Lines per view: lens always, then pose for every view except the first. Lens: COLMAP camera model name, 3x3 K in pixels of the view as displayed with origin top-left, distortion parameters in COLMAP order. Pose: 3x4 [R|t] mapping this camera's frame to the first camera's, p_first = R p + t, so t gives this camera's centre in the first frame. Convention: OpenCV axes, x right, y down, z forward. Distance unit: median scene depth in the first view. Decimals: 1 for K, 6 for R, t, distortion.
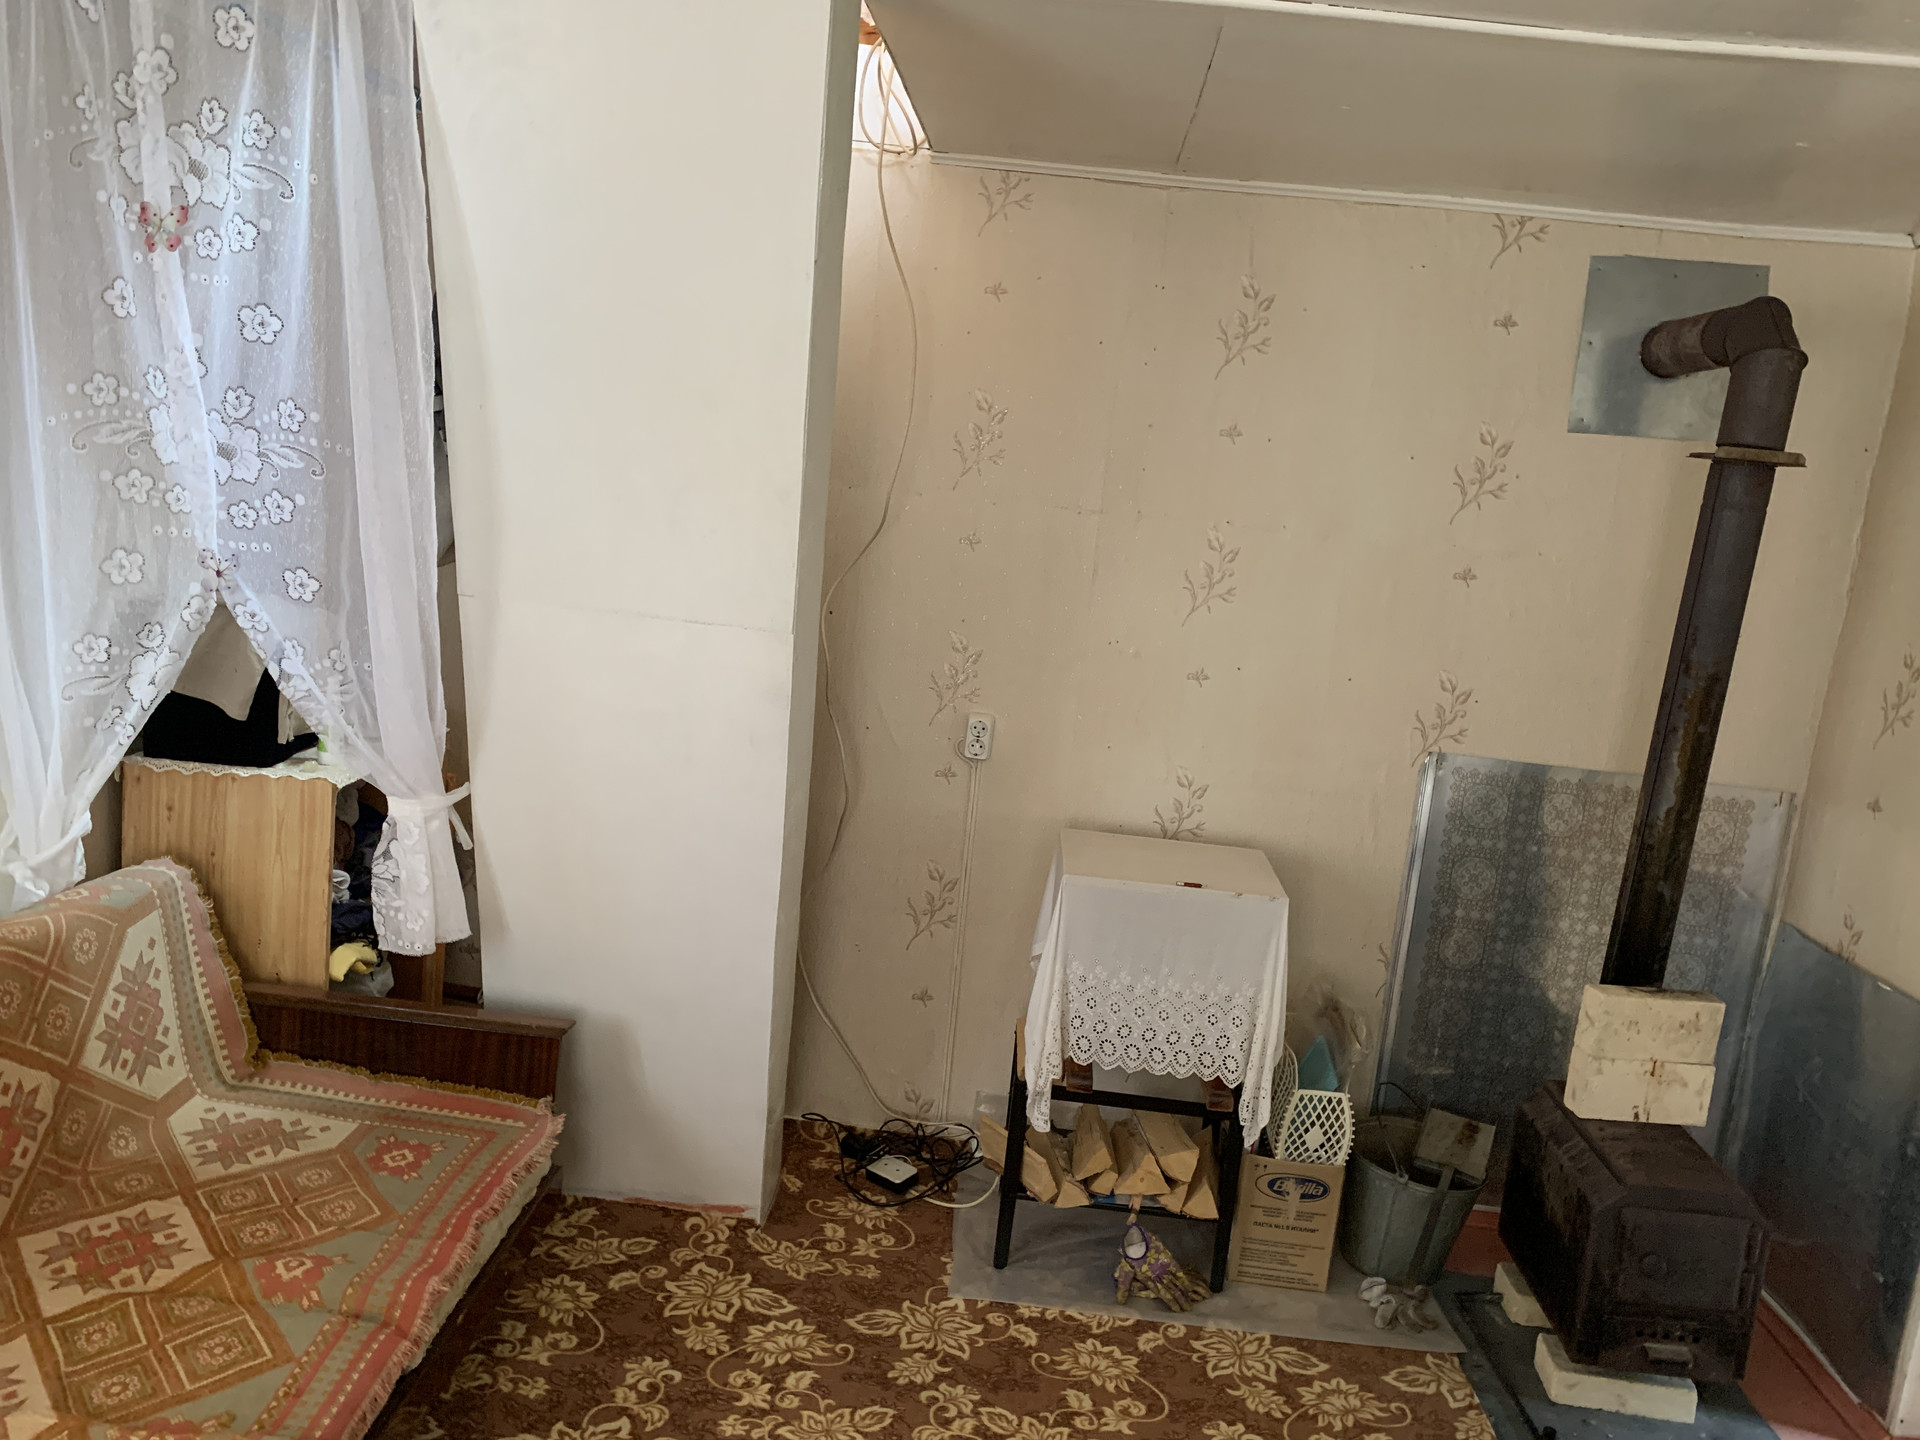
lens RADIAL K [[1454.0, 0, 888.4], [0, 1454.0, 693.8], [0, 0, 1]] dist [0.060972, -0.041713]
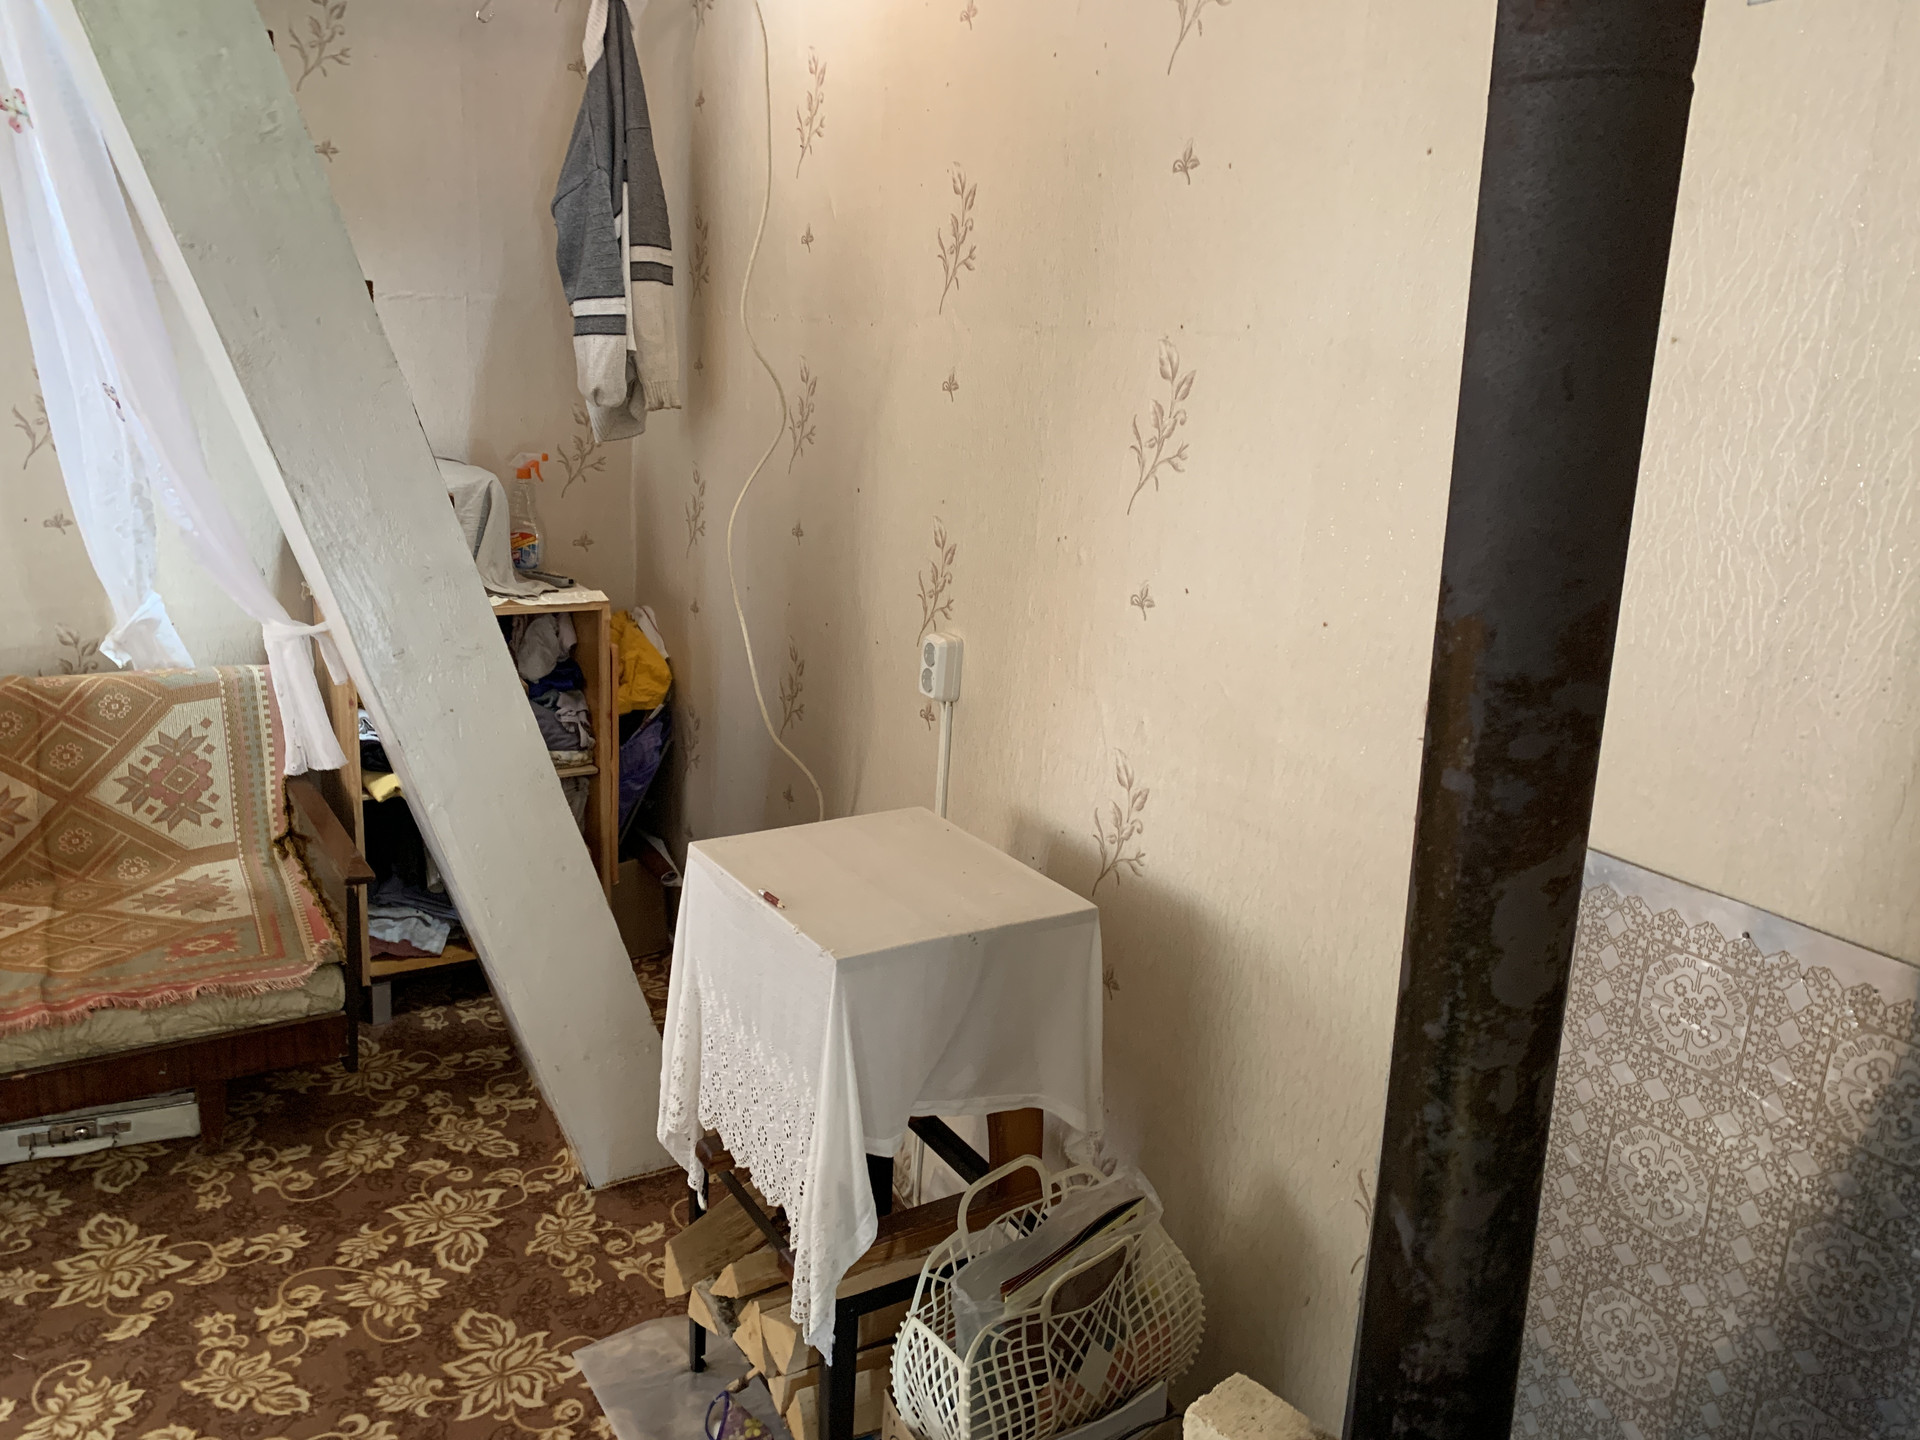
lens RADIAL K [[1414.6, 0, 902.1], [0, 1414.6, 699.2], [0, 0, 1]] dist [0.082247, -0.070037]
pose [[0.587225, 0.126745, -0.799439, 0.778492], [-0.117876, 0.990526, 0.070454, -0.001323], [0.800794, 0.052862, 0.596602, 0.748196]]
